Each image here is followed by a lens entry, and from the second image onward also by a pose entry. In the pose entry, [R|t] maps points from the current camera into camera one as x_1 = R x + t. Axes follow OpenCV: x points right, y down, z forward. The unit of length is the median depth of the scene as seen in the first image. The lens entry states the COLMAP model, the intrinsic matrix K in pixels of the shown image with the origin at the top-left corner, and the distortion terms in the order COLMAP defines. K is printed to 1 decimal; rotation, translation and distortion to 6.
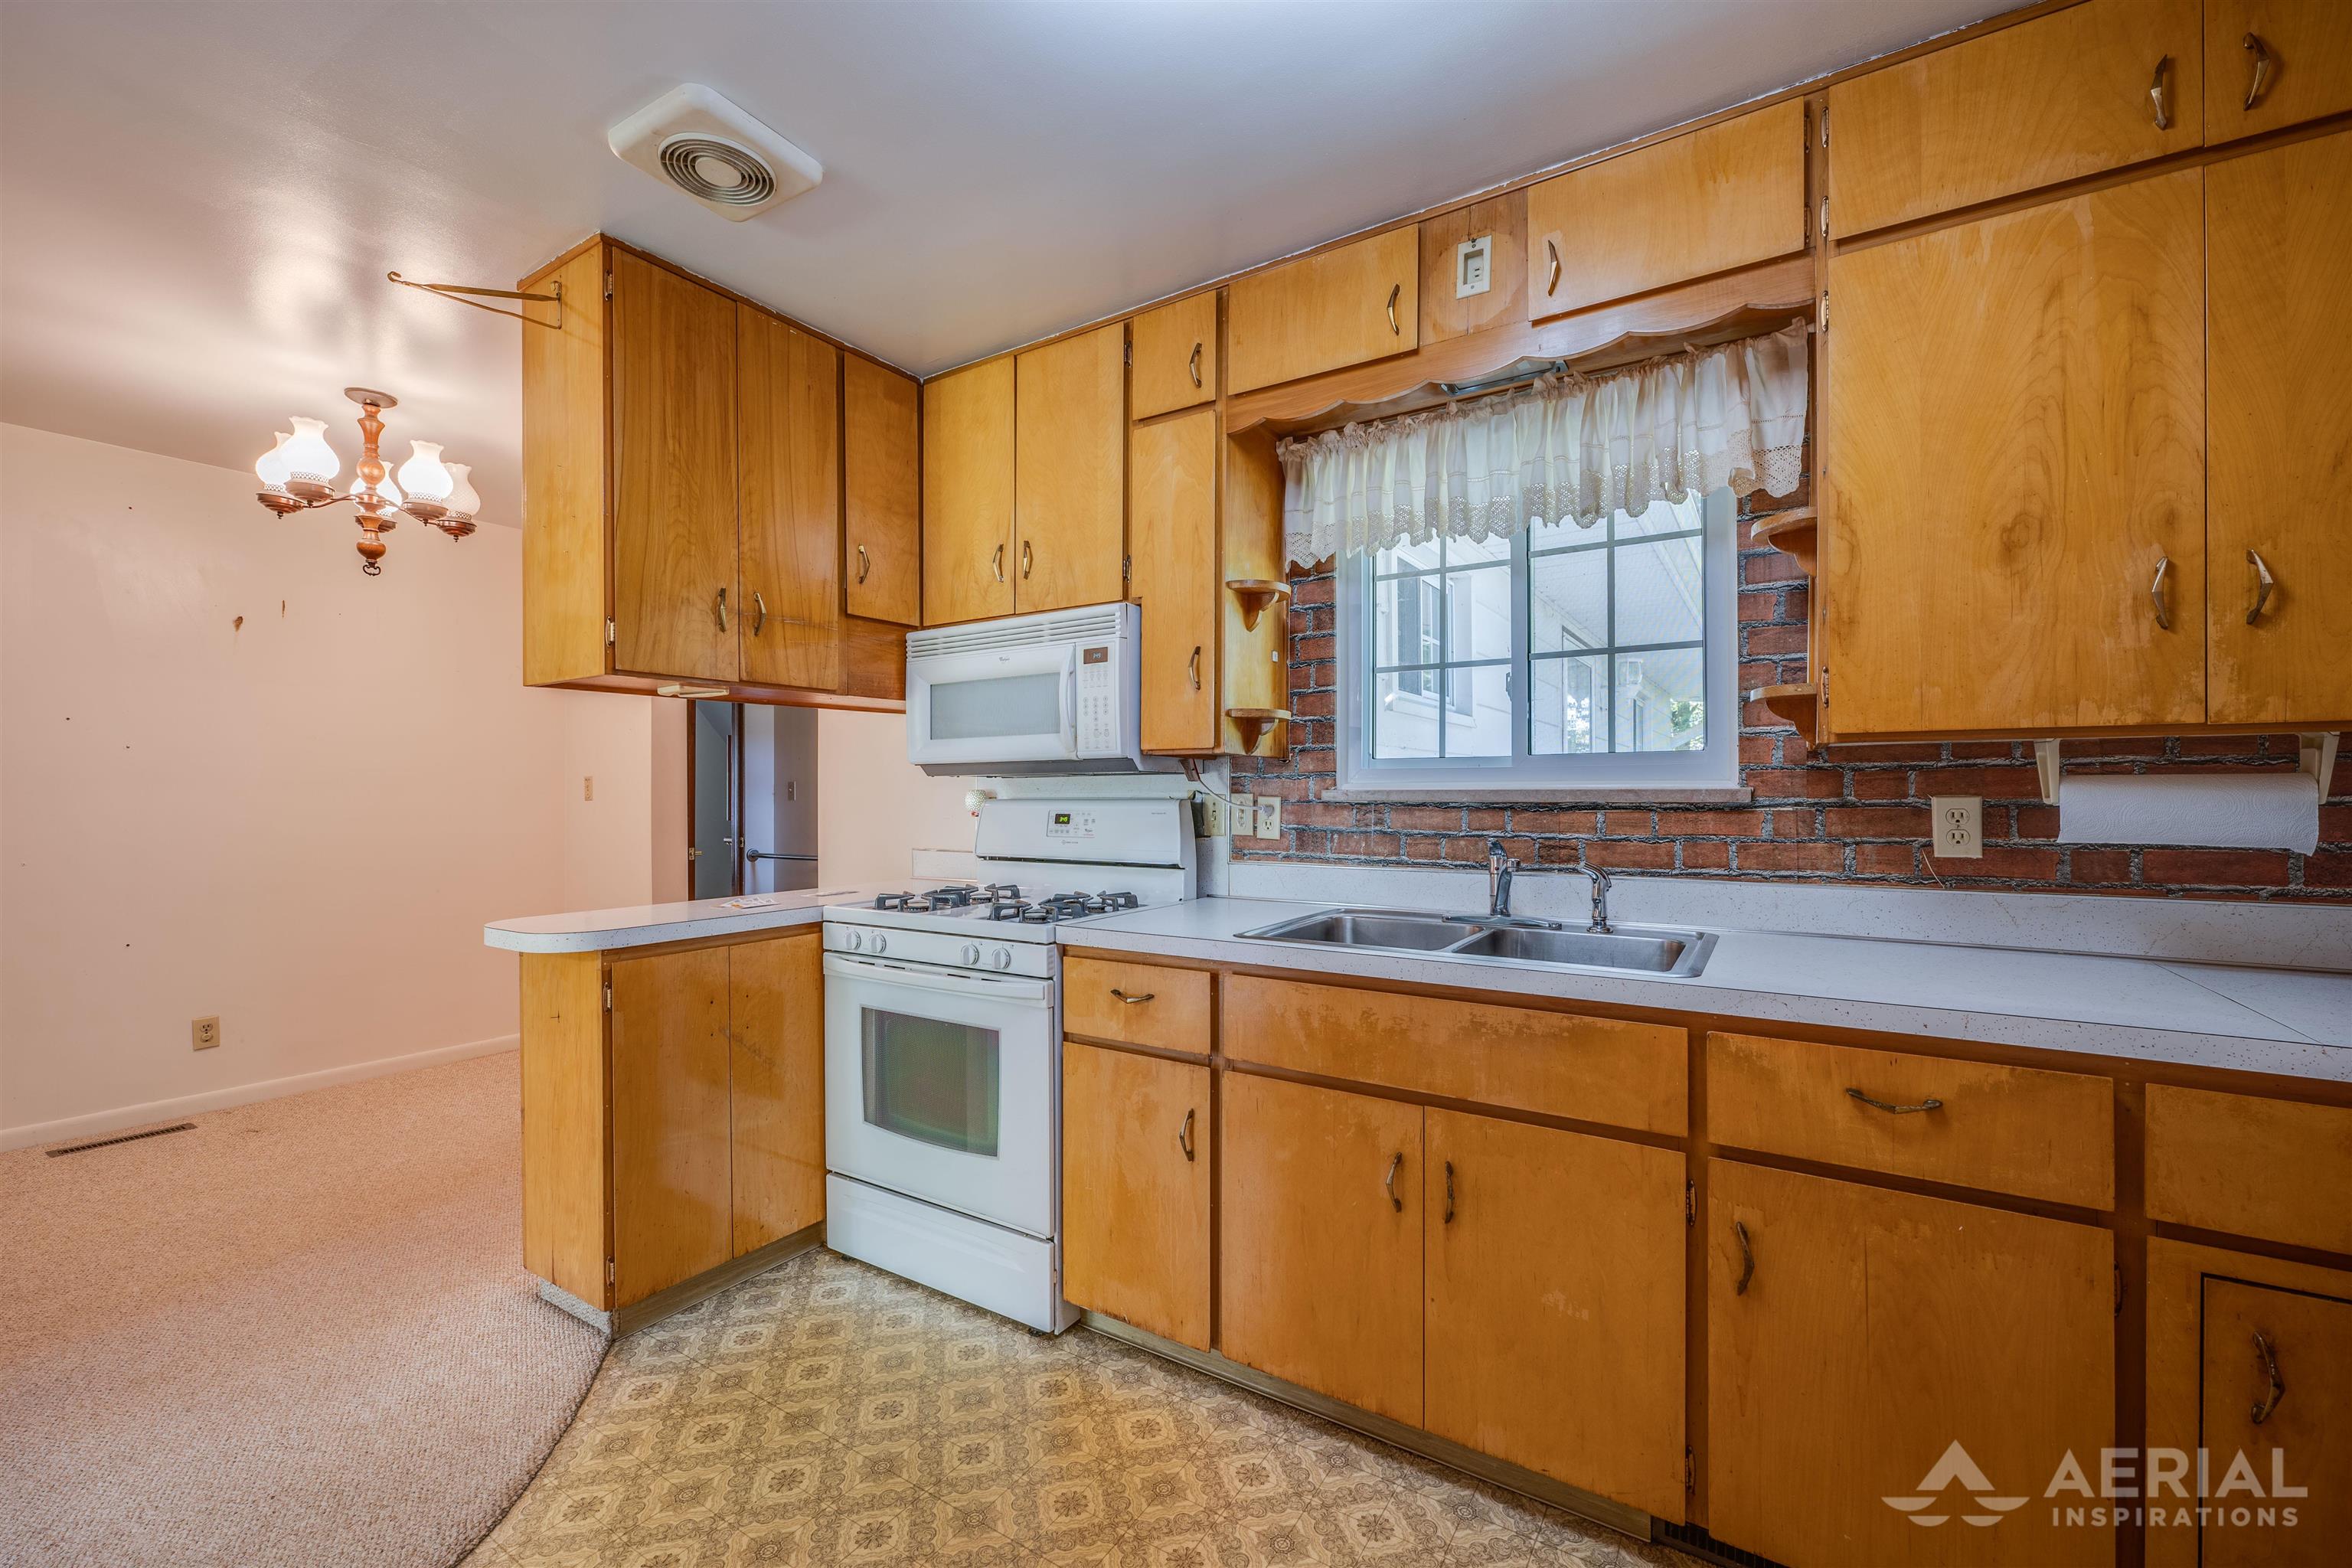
lens RADIAL K [[958.8, 0, 1162.3], [0, 958.8, 798.4], [0, 0, 1]] dist [-0.000249, 0.000043]
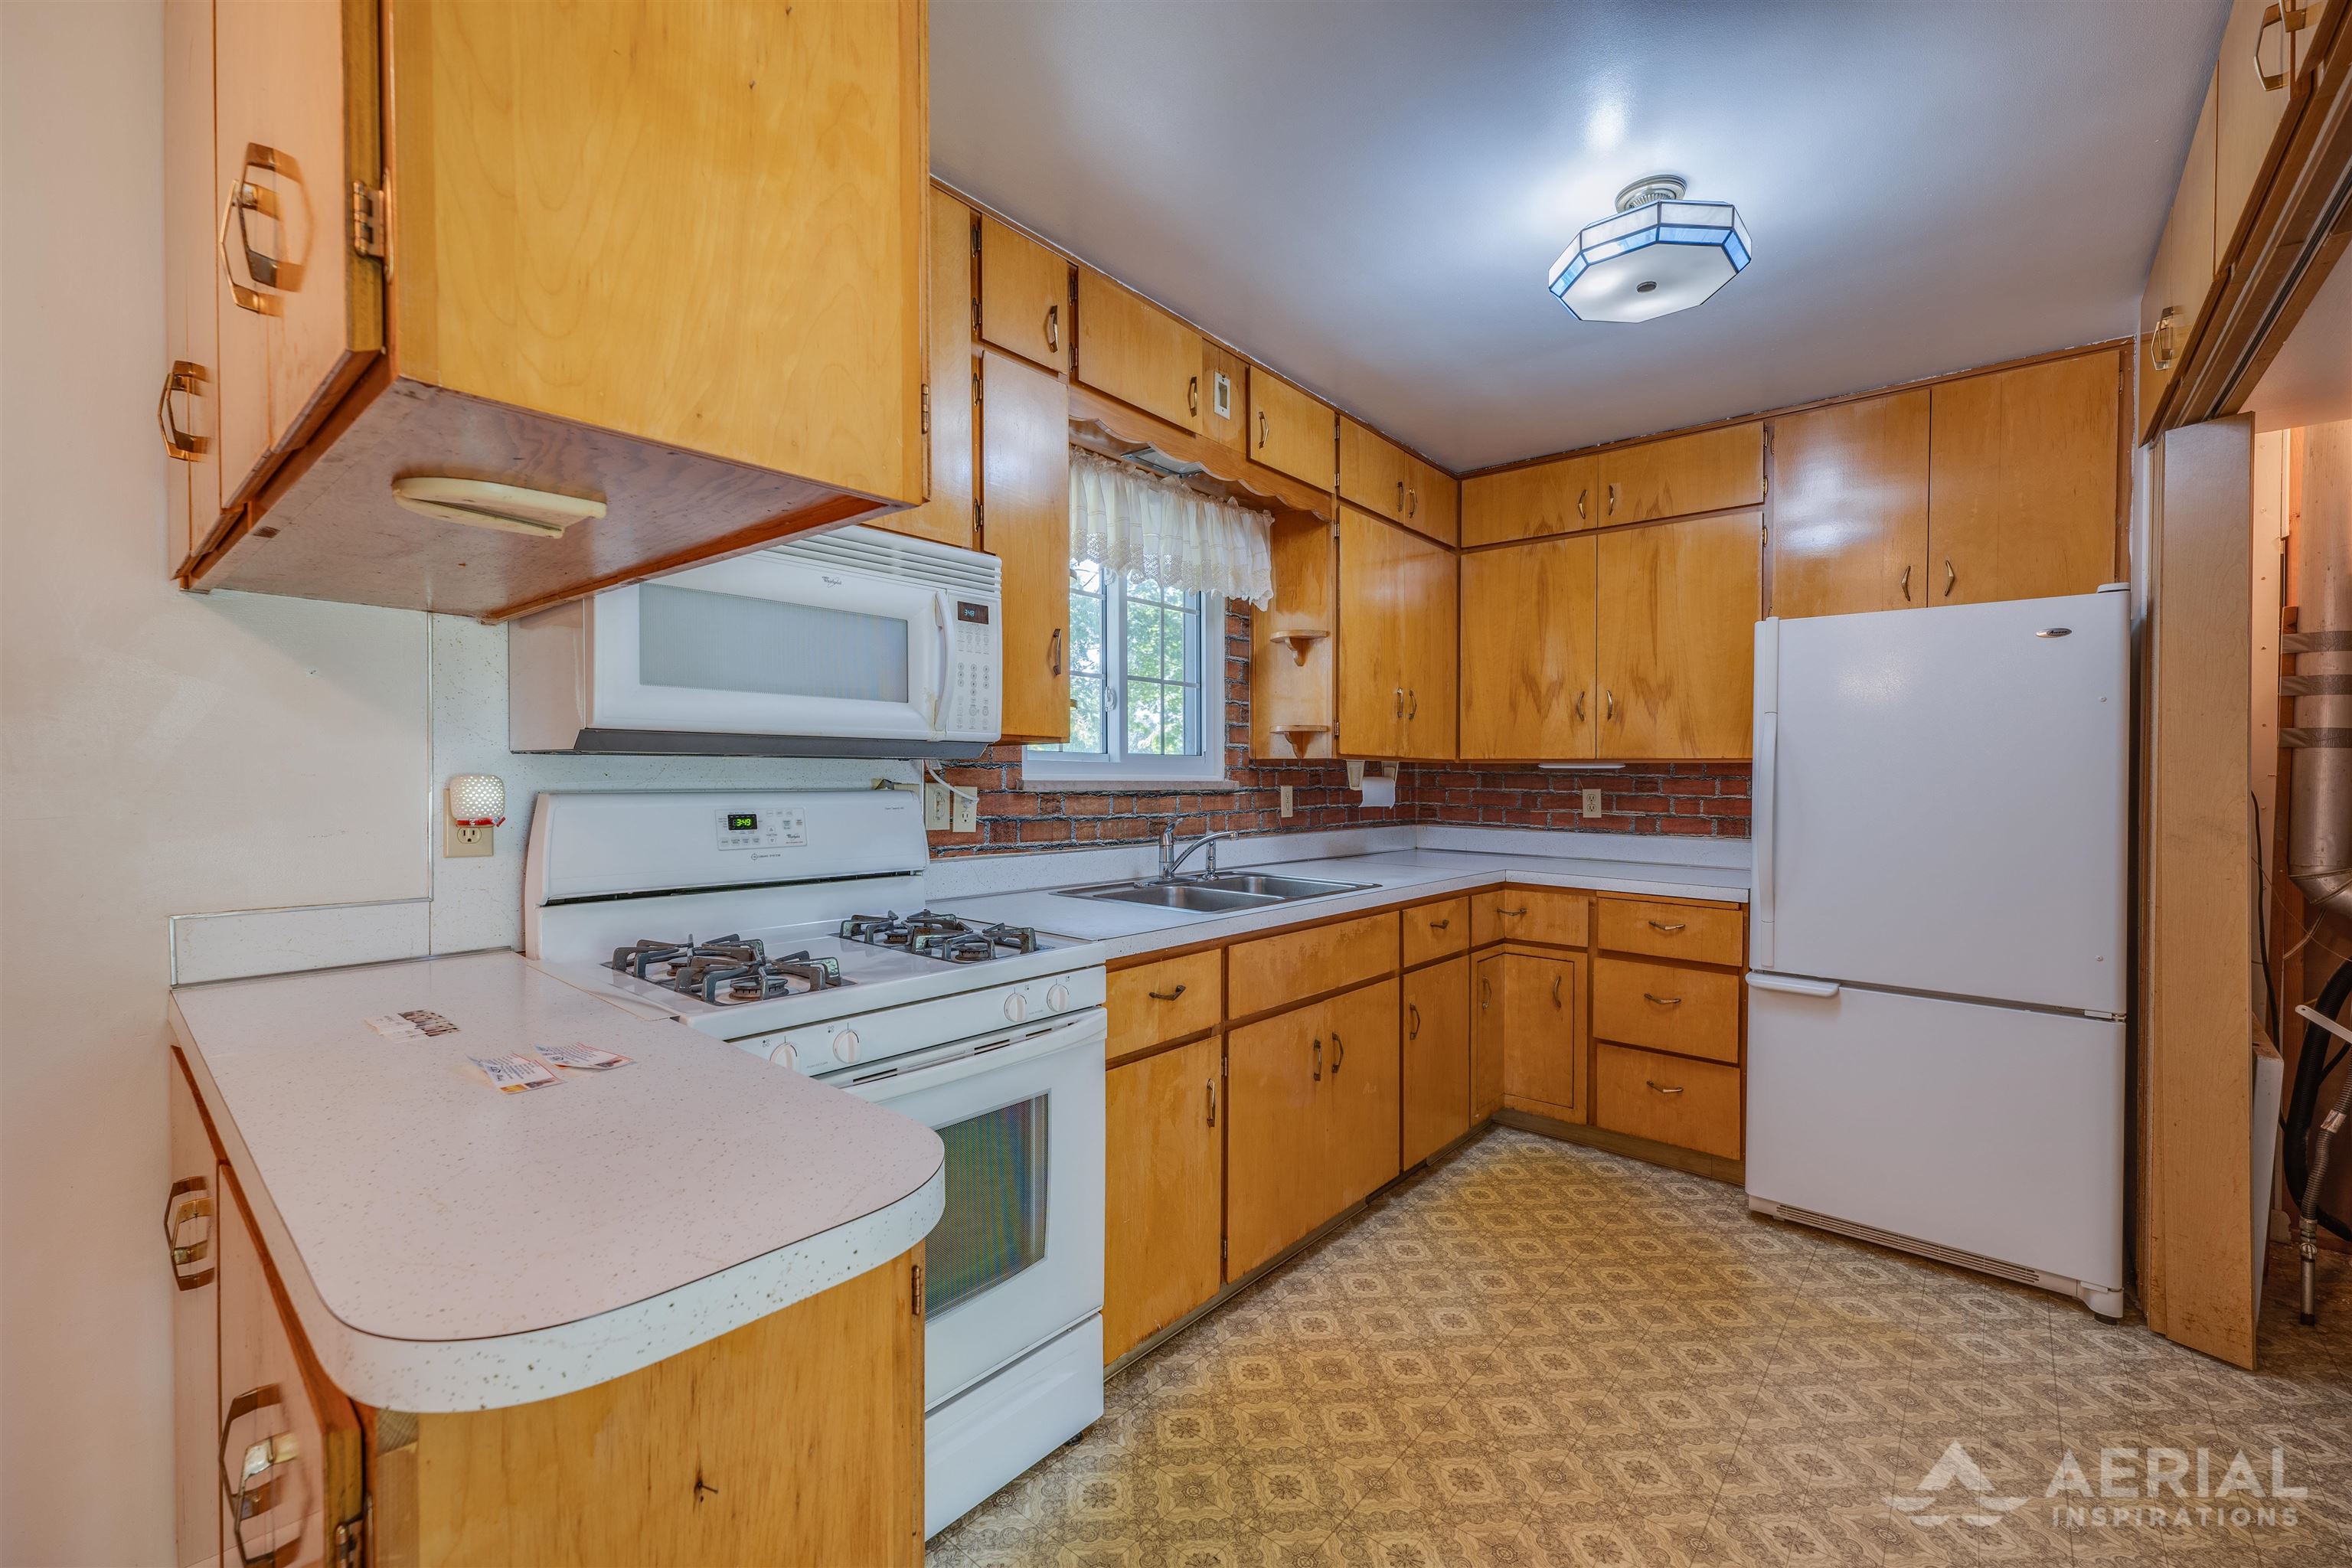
lens RADIAL K [[958.8, 0, 1170.1], [0, 958.8, 784.1], [0, 0, 1]] dist [-0.000249, 0.000043]
pose [[0.134375, -0.004595, 0.990920, -0.950326], [-0.003706, 0.999980, 0.005140, -0.012038], [-0.990924, -0.004363, 0.134355, 0.820964]]
